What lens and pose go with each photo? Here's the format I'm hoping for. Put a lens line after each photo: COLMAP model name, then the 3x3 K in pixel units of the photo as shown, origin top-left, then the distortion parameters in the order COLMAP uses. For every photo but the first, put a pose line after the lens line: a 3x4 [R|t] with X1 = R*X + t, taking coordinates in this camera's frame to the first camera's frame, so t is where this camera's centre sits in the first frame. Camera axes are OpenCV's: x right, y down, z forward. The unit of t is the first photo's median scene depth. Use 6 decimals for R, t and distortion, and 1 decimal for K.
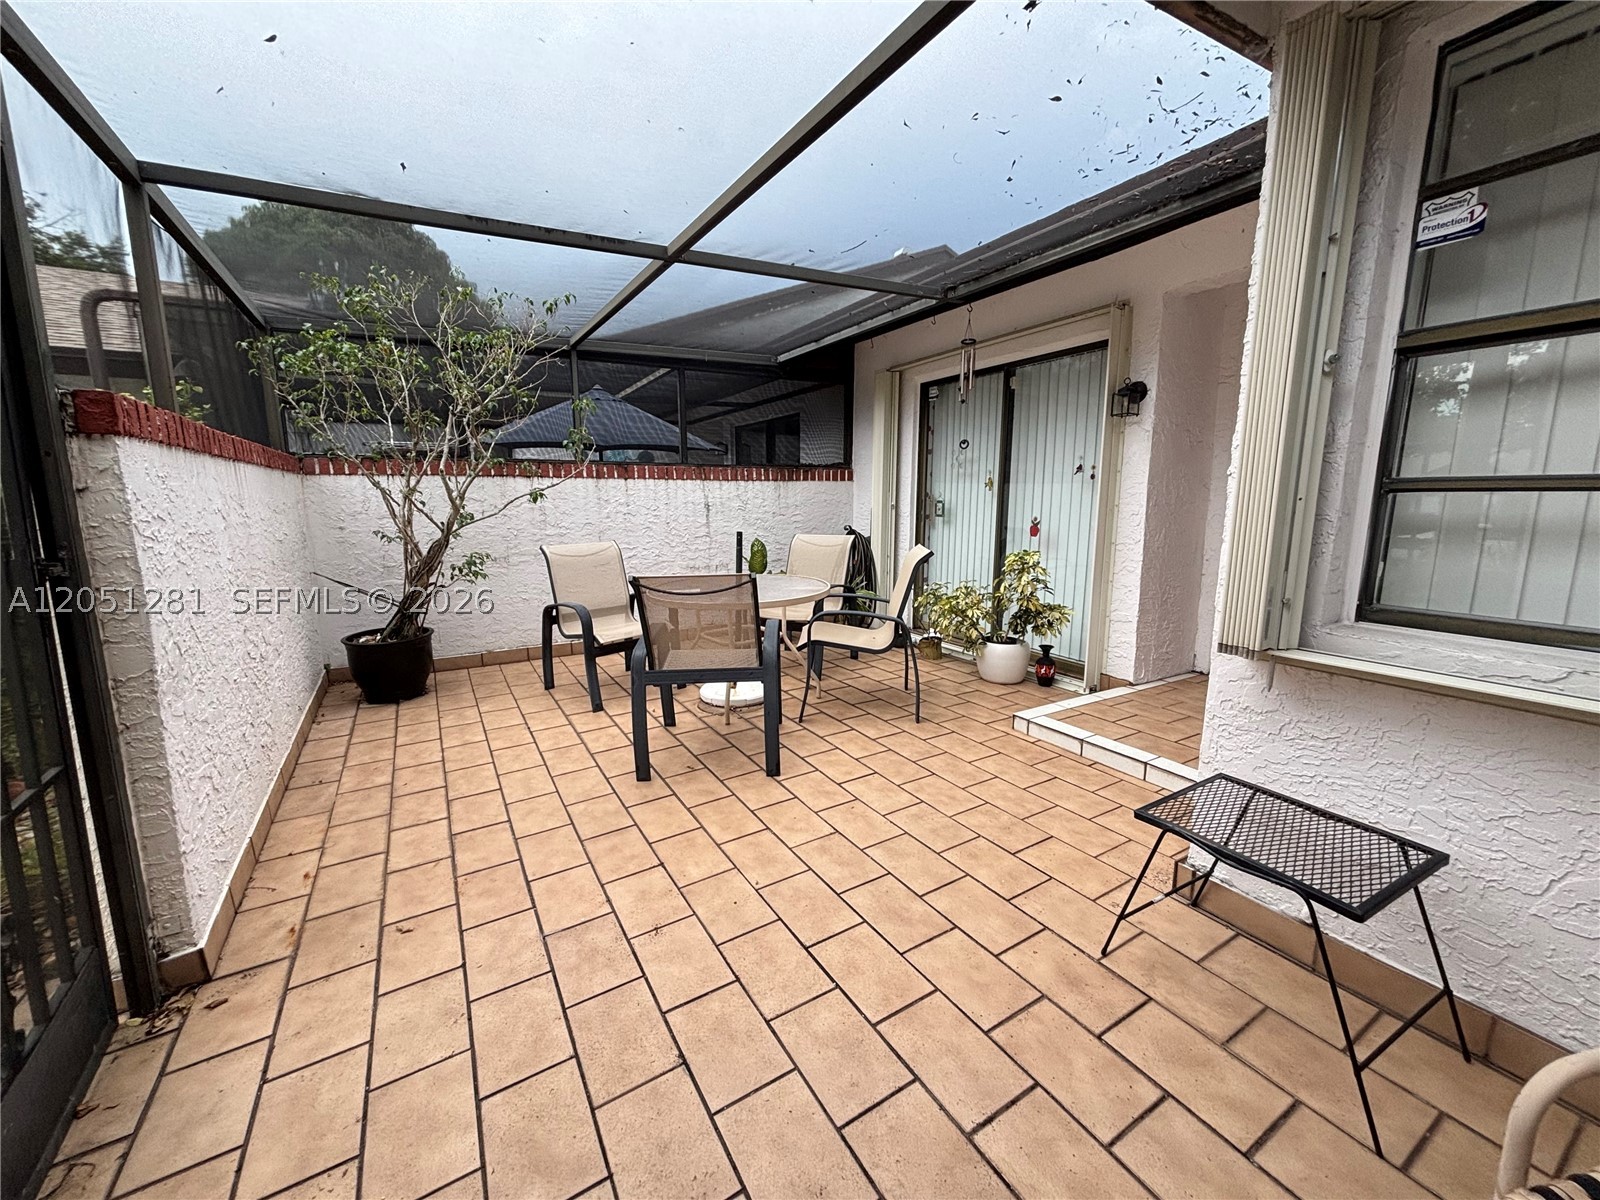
lens RADIAL K [[643.2, 0, 794.8], [0, 643.2, 598.1], [0, 0, 1]] dist [-0.001123, 0.000266]
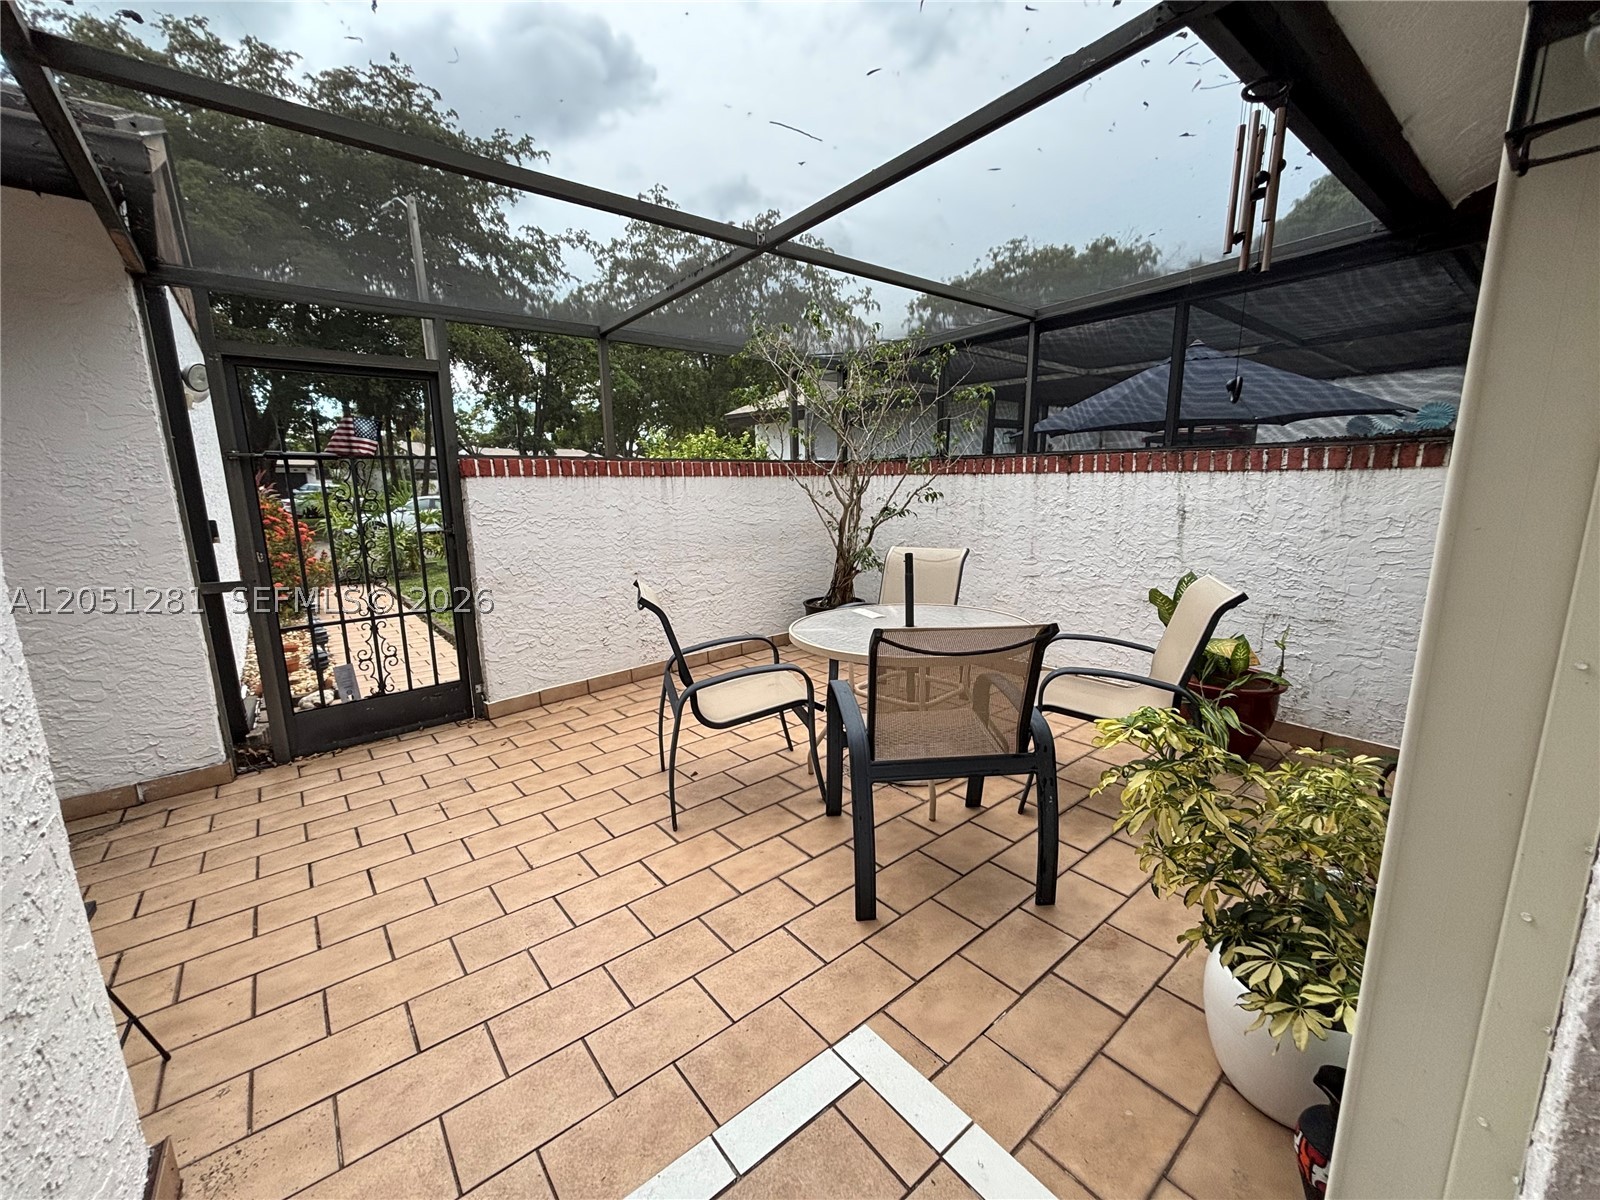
lens RADIAL K [[643.2, 0, 799.9], [0, 643.2, 594.5], [0, 0, 1]] dist [-0.001123, 0.000266]
pose [[0.152972, 0.174001, -0.972791, 0.616722], [-0.141244, 0.978121, 0.152743, -0.149056], [0.978085, 0.114035, 0.174202, 0.732256]]
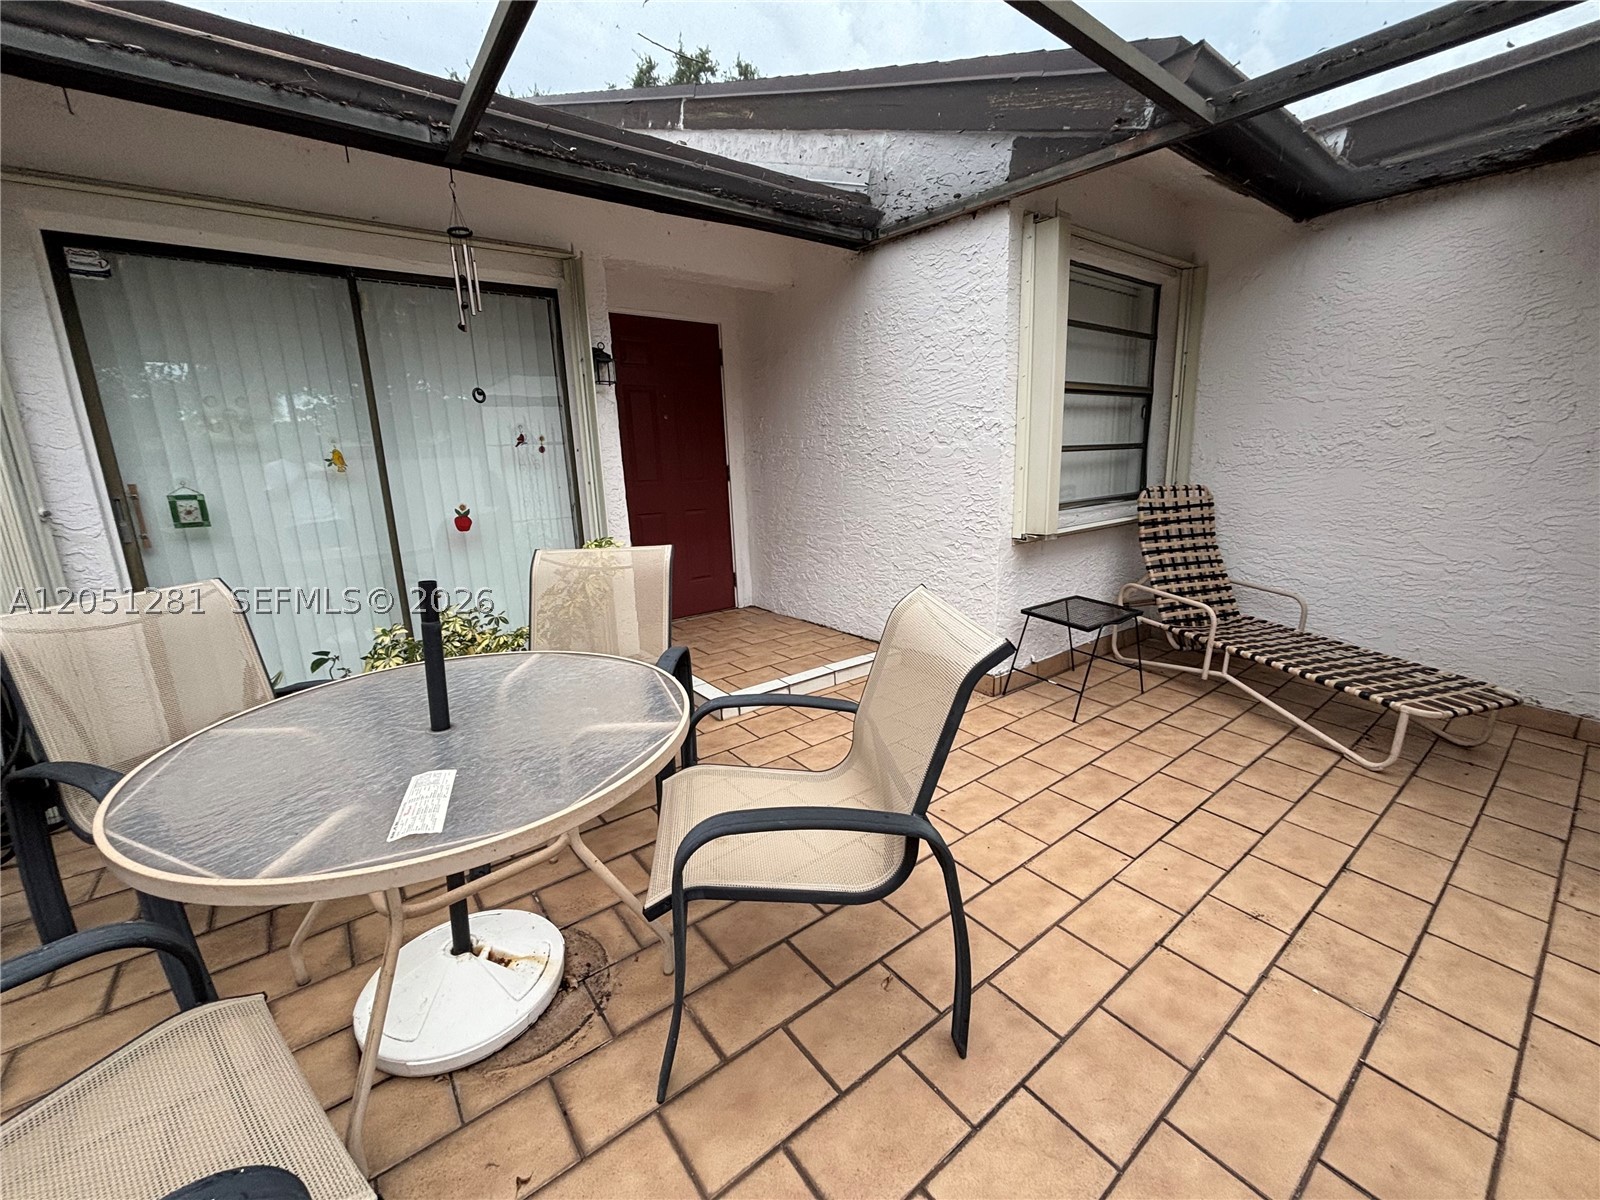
lens RADIAL K [[643.2, 0, 797.8], [0, 643.2, 602.6], [0, 0, 1]] dist [-0.001123, 0.000266]
pose [[-0.132785, -0.217657, 0.966951, -0.467912], [0.187049, 0.952556, 0.240103, -0.141537], [-0.973335, 0.212750, -0.085772, 0.814501]]
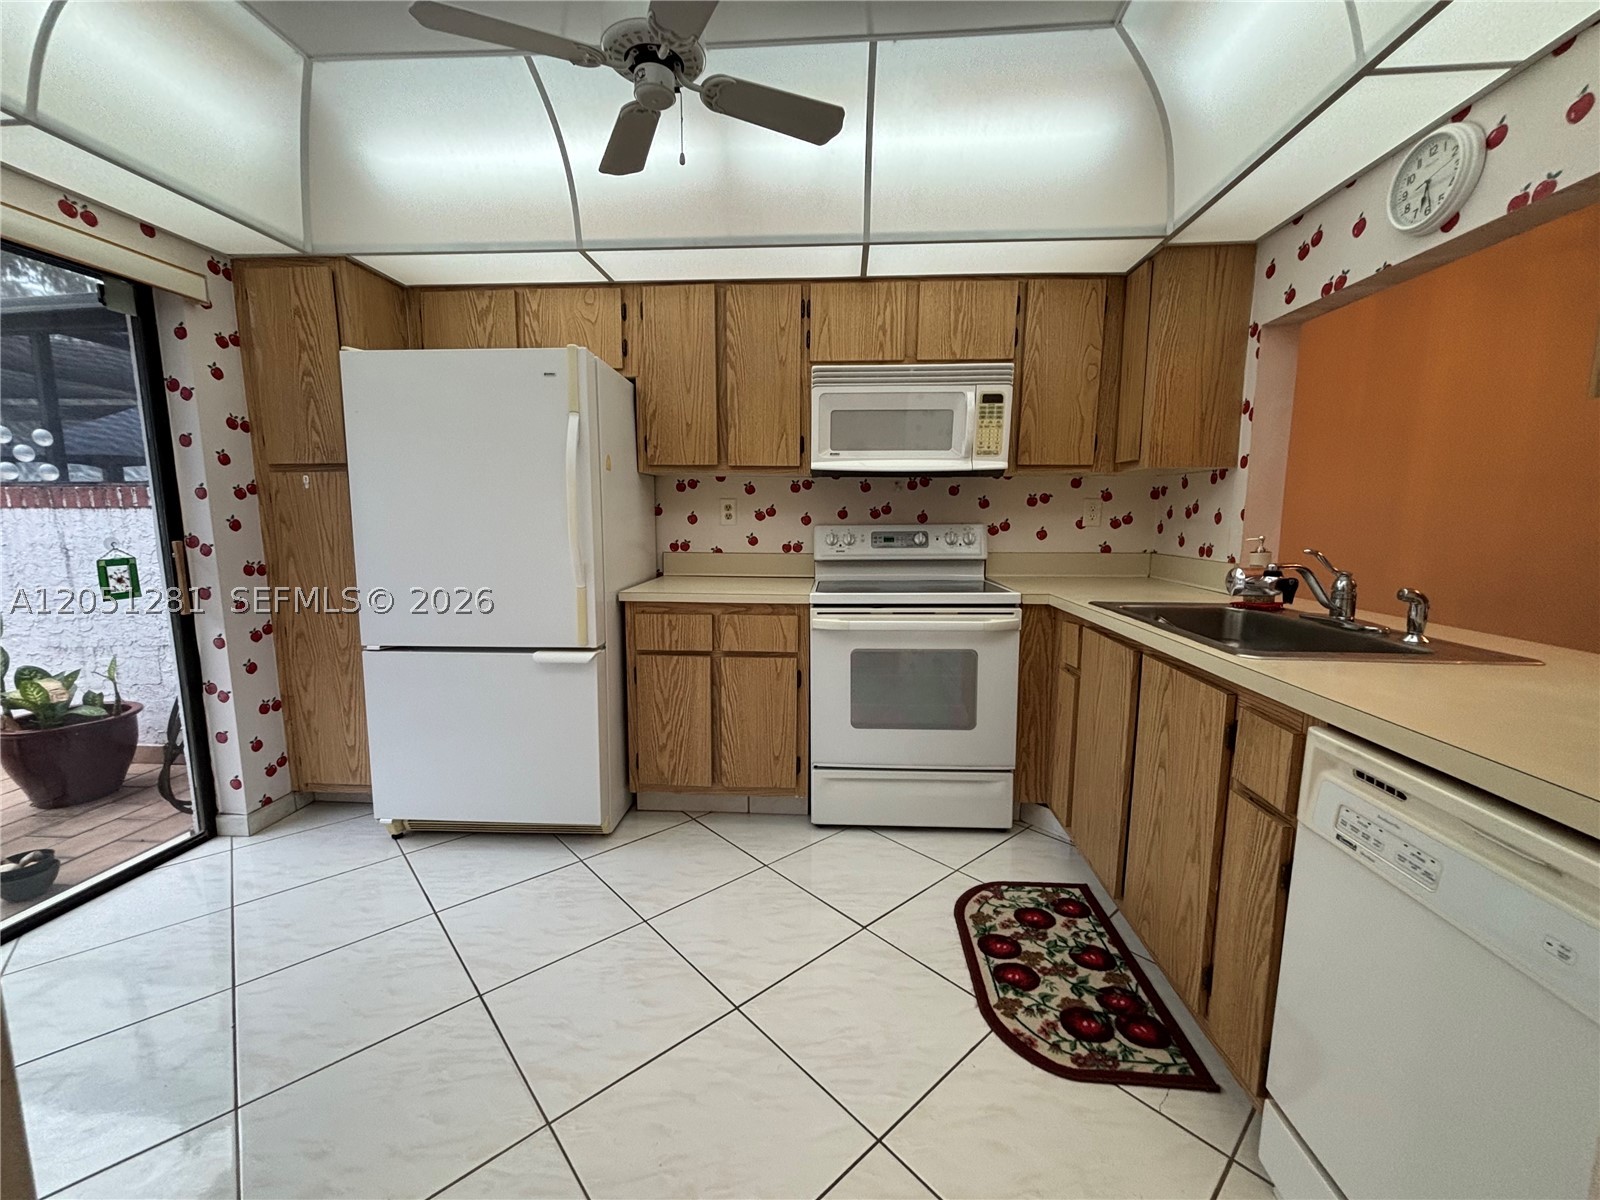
lens RADIAL K [[643.2, 0, 798.0], [0, 643.2, 598.1], [0, 0, 1]] dist [-0.001123, 0.000266]
pose [[0.832838, 0.064684, -0.549724, 1.094045], [-0.082754, 0.996537, -0.008115, -0.209866], [0.547295, 0.052250, 0.835307, 1.216709]]
